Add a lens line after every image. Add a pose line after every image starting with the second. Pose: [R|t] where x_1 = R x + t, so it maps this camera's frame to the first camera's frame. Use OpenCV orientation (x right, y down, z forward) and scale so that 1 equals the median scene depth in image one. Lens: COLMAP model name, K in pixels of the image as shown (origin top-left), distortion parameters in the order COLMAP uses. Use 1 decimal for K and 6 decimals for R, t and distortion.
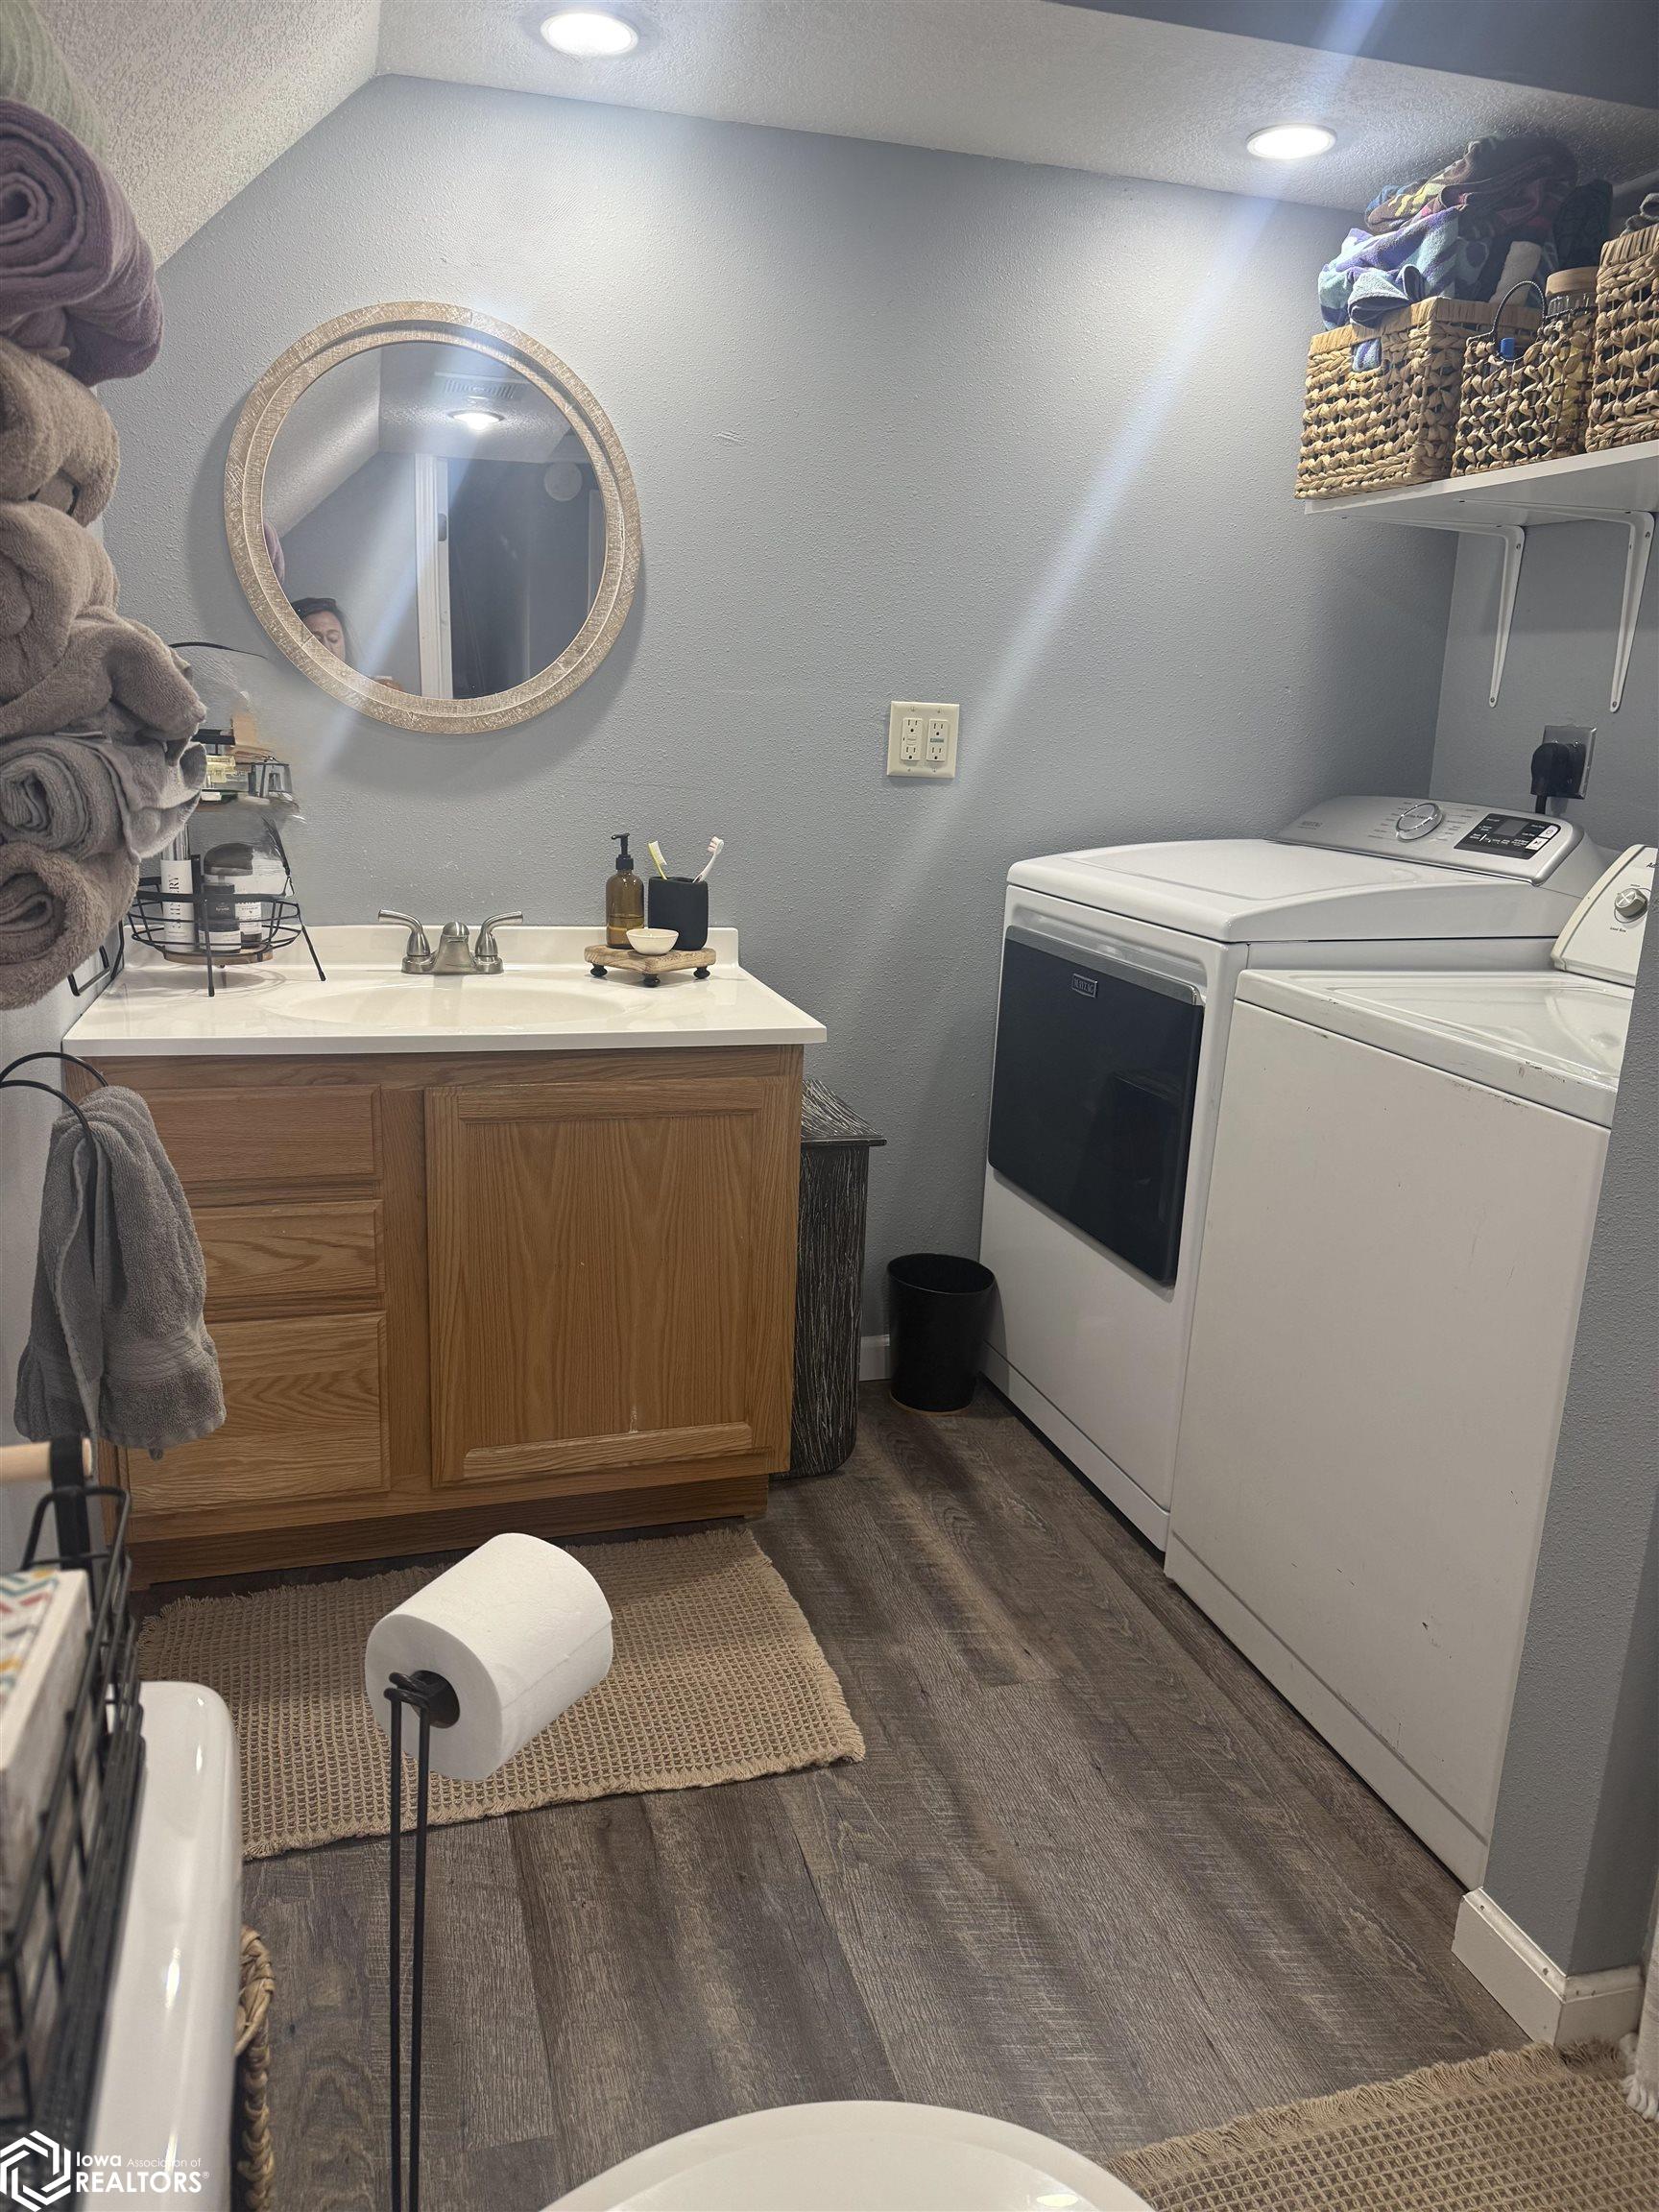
lens RADIAL K [[1573.2, 0, 829.5], [0, 1573.2, 1106.0], [0, 0, 1]] dist [0.171143, -0.319934]
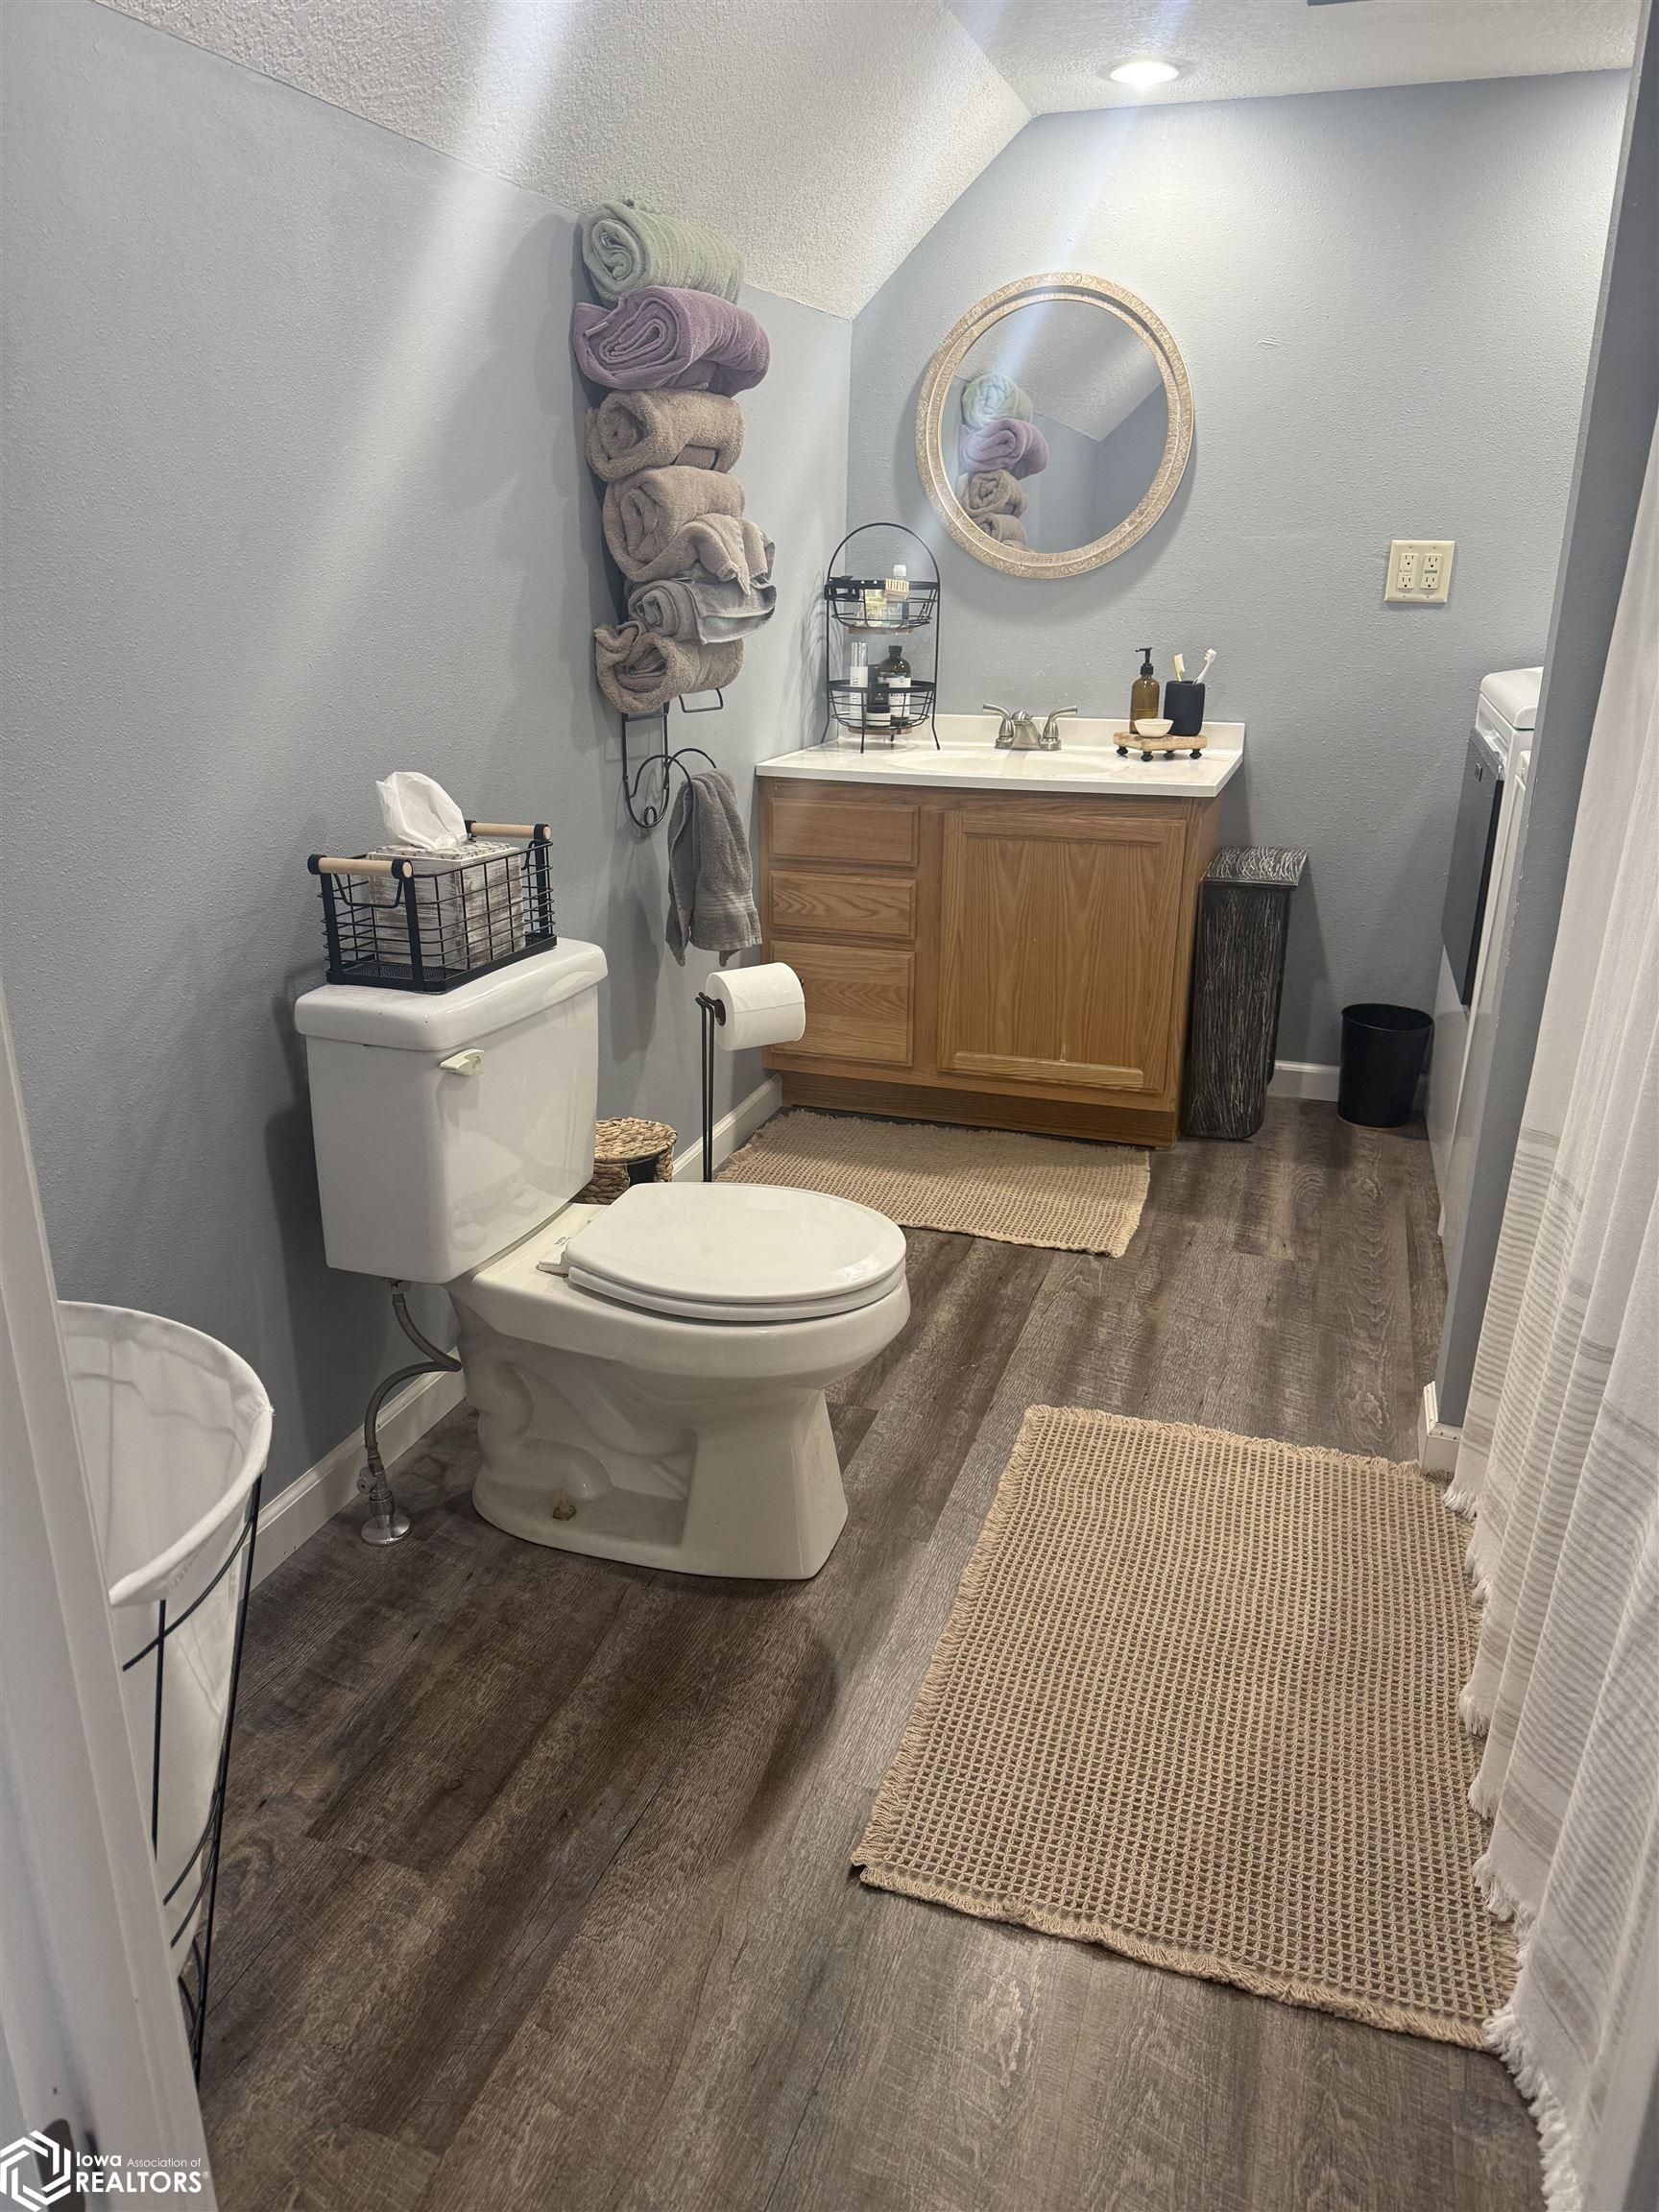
lens RADIAL K [[1573.2, 0, 829.5], [0, 1573.2, 1106.0], [0, 0, 1]] dist [0.171143, -0.319934]
pose [[0.822092, 0.158359, -0.546889, 0.512863], [-0.113678, 0.986854, 0.114874, 0.101825], [0.557891, -0.032268, 0.829287, -0.352334]]
